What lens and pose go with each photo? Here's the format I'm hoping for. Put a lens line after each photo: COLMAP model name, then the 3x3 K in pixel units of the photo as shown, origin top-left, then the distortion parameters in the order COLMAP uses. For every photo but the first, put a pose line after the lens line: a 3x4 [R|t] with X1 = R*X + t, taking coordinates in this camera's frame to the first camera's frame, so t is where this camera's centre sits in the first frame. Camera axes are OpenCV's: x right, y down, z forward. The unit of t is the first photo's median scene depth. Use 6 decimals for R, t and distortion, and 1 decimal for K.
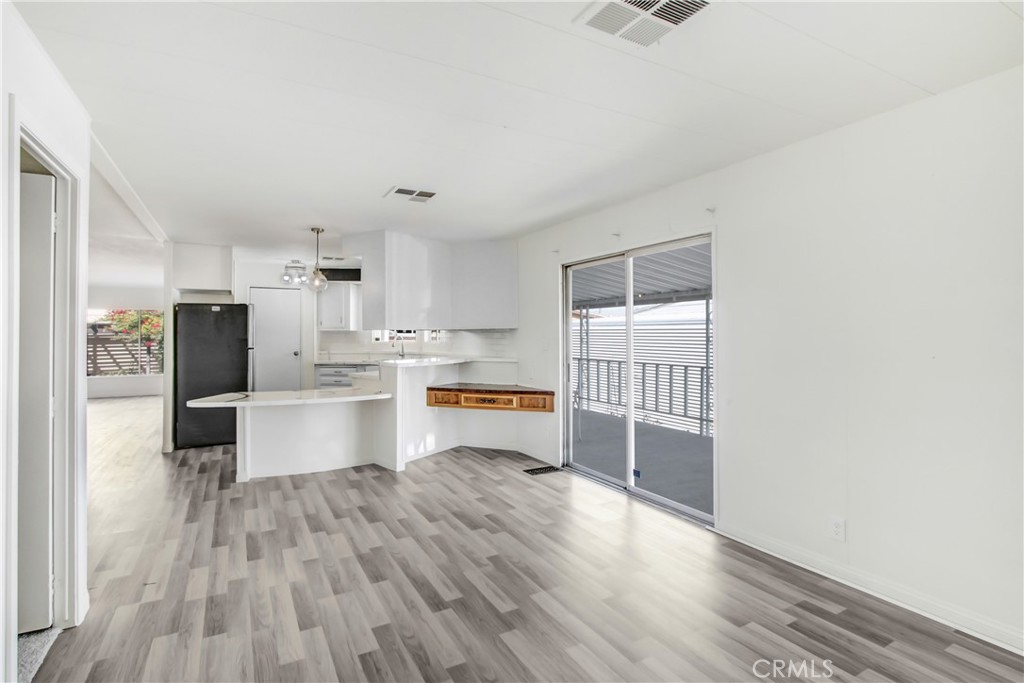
lens RADIAL K [[506.0, 0, 517.2], [0, 506.0, 342.9], [0, 0, 1]] dist [-0.019578, 0.000623]
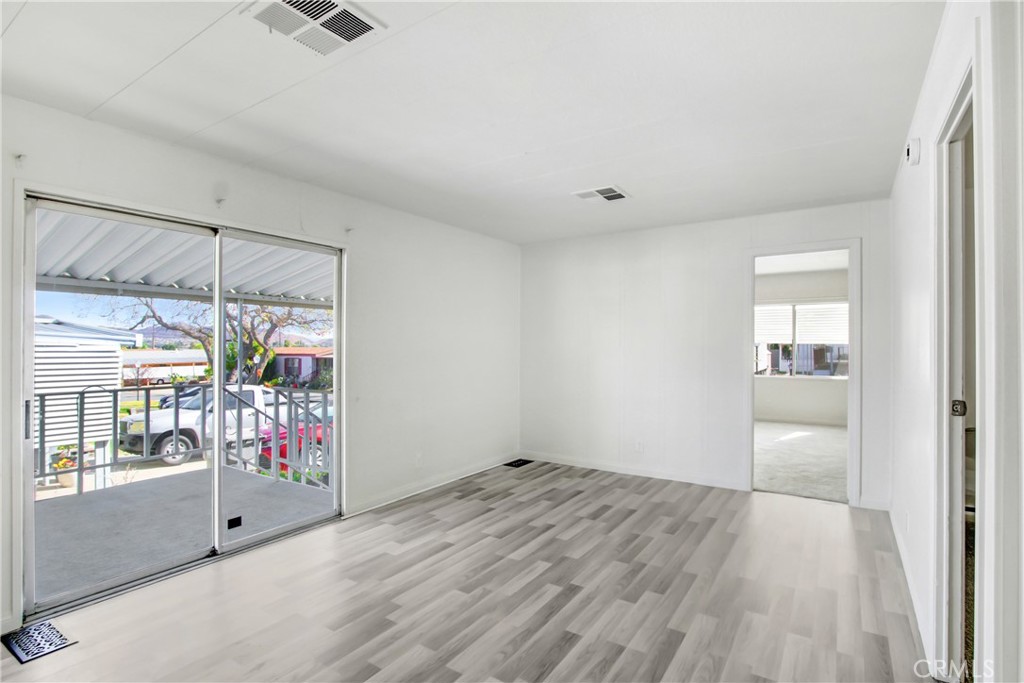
lens RADIAL K [[506.0, 0, 502.1], [0, 506.0, 407.5], [0, 0, 1]] dist [-0.019578, 0.000623]
pose [[-0.452428, -0.101447, 0.886012, -0.560535], [0.018470, 0.992230, 0.123041, -0.005441], [-0.891609, 0.072032, -0.447039, 0.877457]]
